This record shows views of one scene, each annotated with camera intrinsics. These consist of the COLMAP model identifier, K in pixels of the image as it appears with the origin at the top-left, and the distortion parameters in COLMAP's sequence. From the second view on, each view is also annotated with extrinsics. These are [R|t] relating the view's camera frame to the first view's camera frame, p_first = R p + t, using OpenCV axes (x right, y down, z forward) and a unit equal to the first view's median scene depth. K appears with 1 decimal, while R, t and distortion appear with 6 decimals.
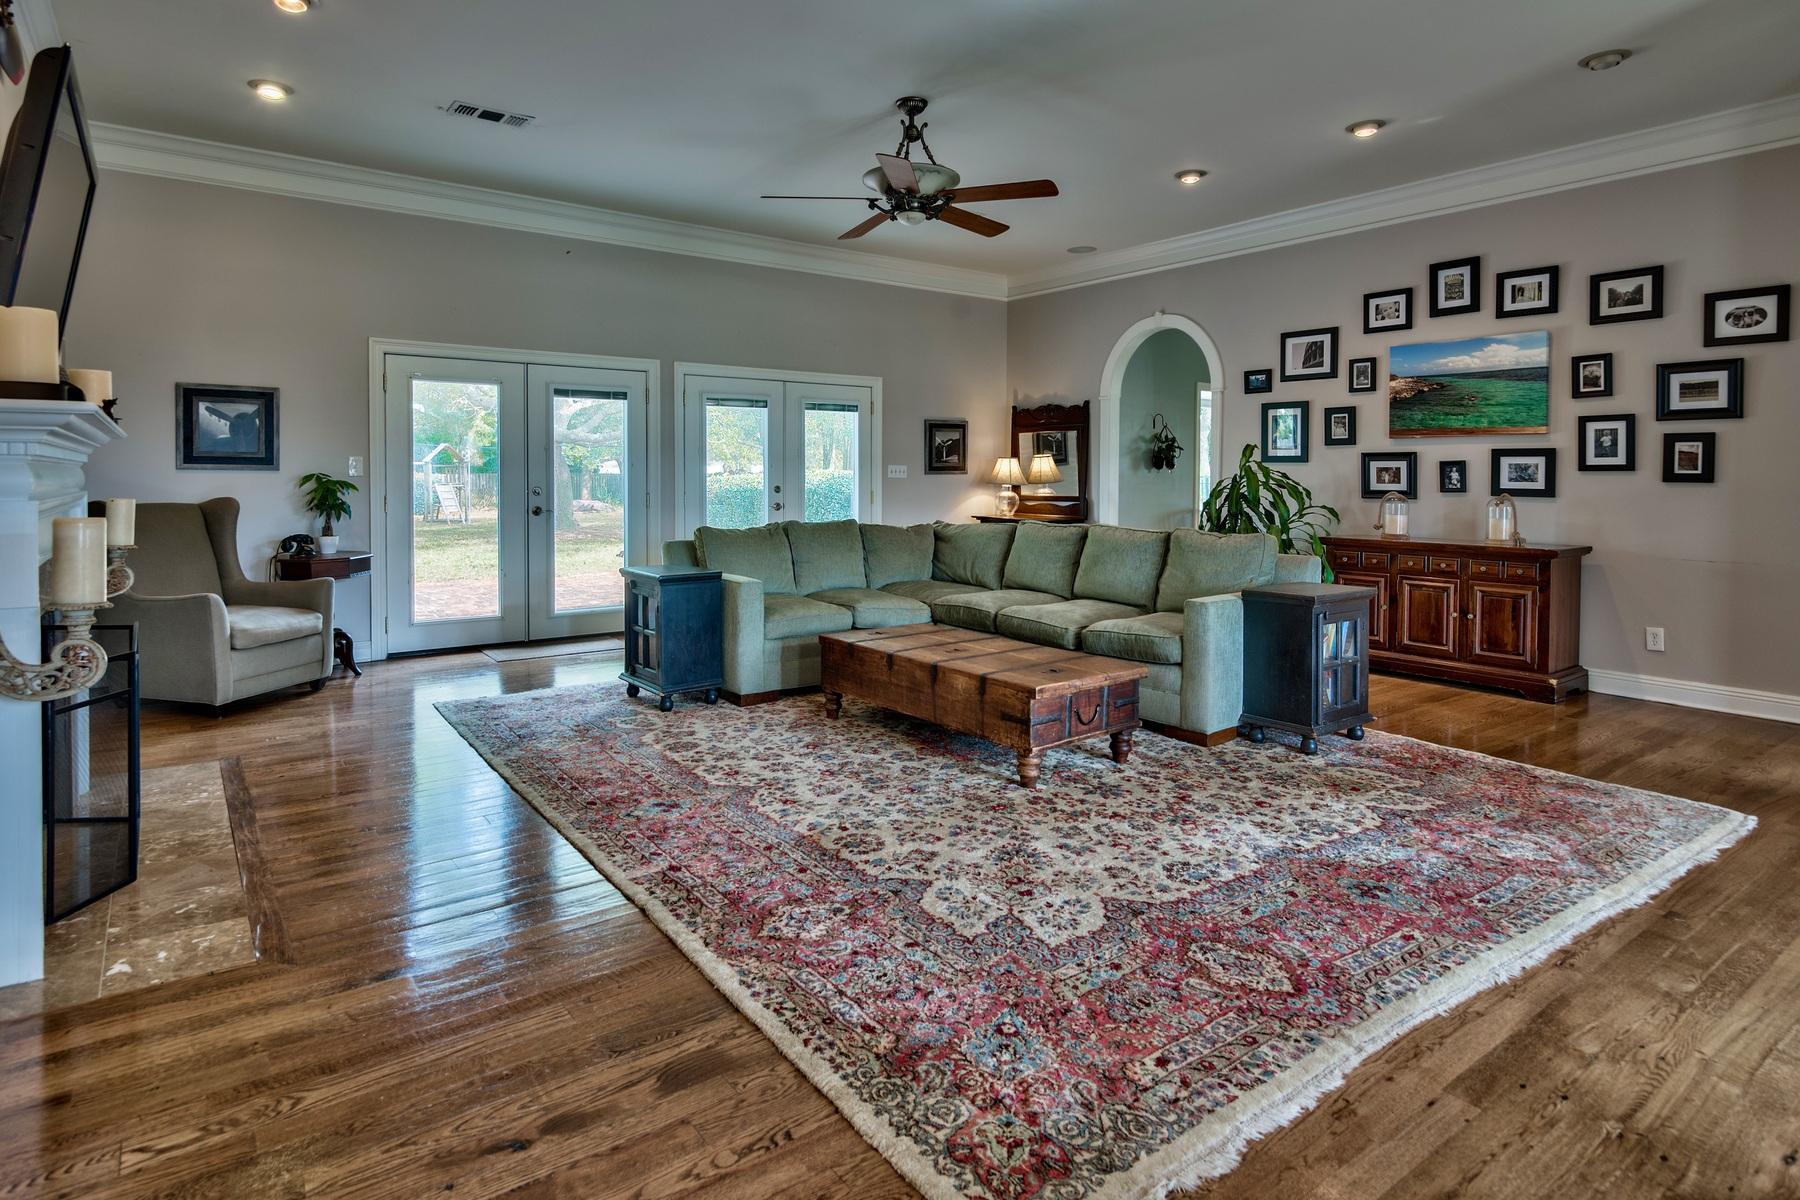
lens RADIAL K [[1097.6, 0, 783.1], [0, 1097.6, 490.8], [0, 0, 1]] dist [0.004914, -0.000765]
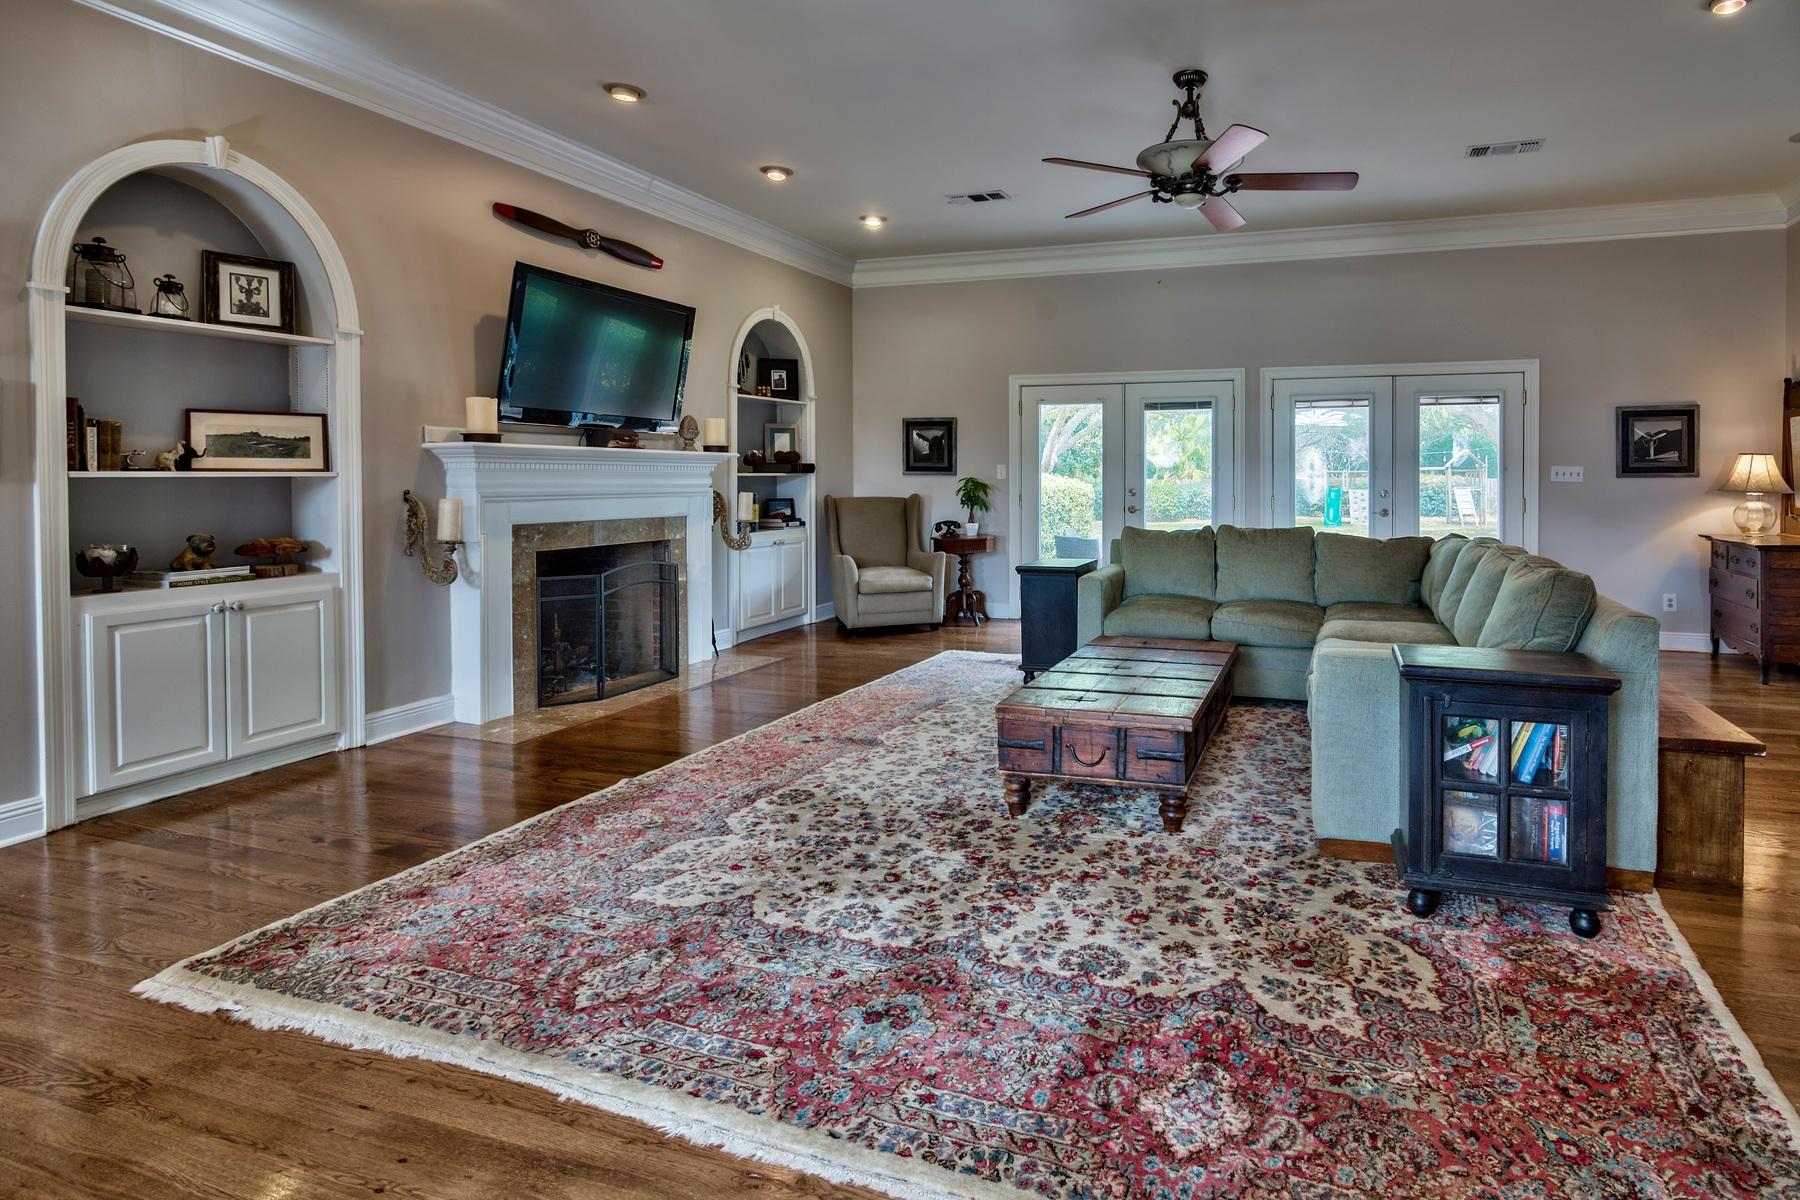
lens RADIAL K [[921.9, 0, 956.2], [0, 921.9, 487.6], [0, 0, 1]] dist [-0.004134, 0.000335]
pose [[0.564871, 0.007910, -0.825142, 0.597544], [-0.011587, 0.999932, 0.001654, -0.005131], [0.825098, 0.008626, 0.564923, 0.366976]]
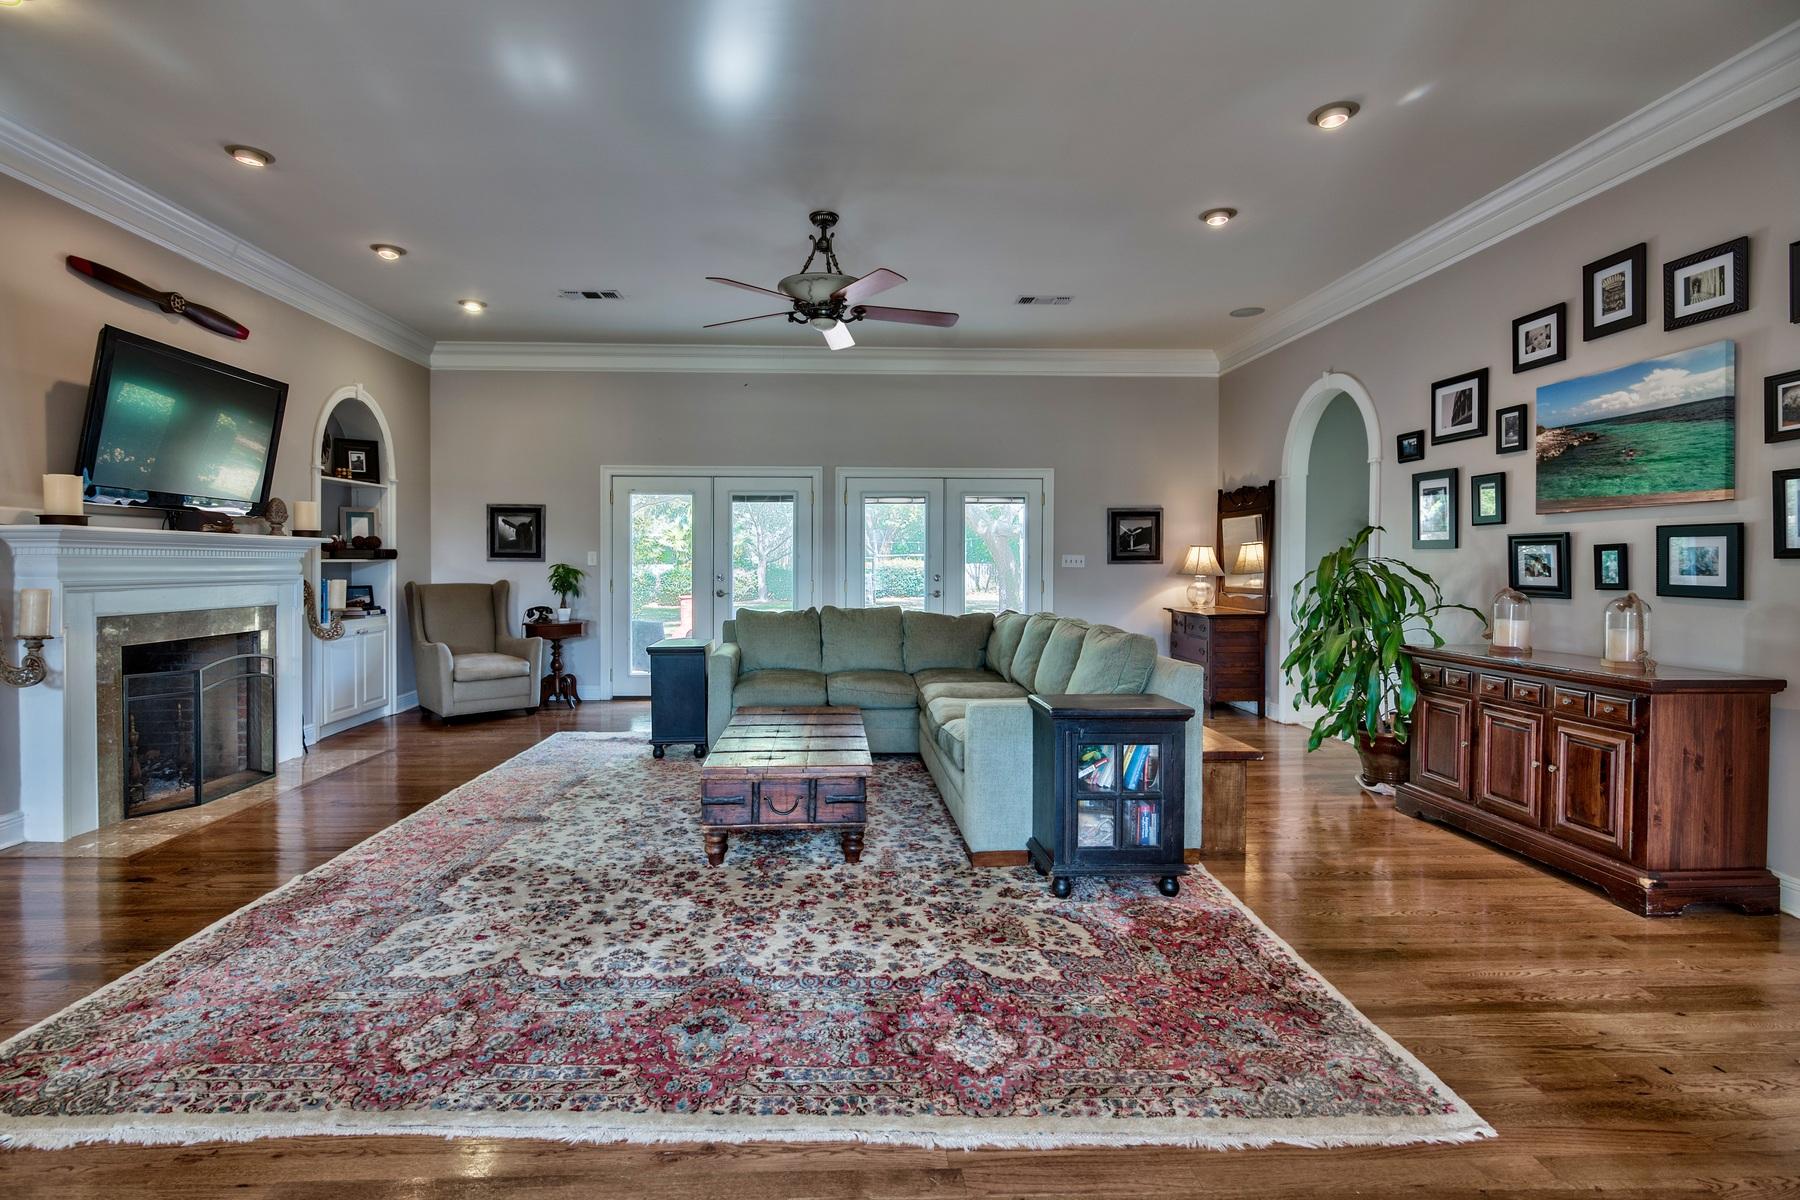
lens RADIAL K [[921.9, 0, 758.0], [0, 921.9, 568.3], [0, 0, 1]] dist [-0.004134, 0.000335]
pose [[0.798160, 0.002274, -0.602442, 0.559693], [-0.008245, 0.999940, -0.007149, -0.003881], [0.602390, 0.010673, 0.798131, 0.228877]]
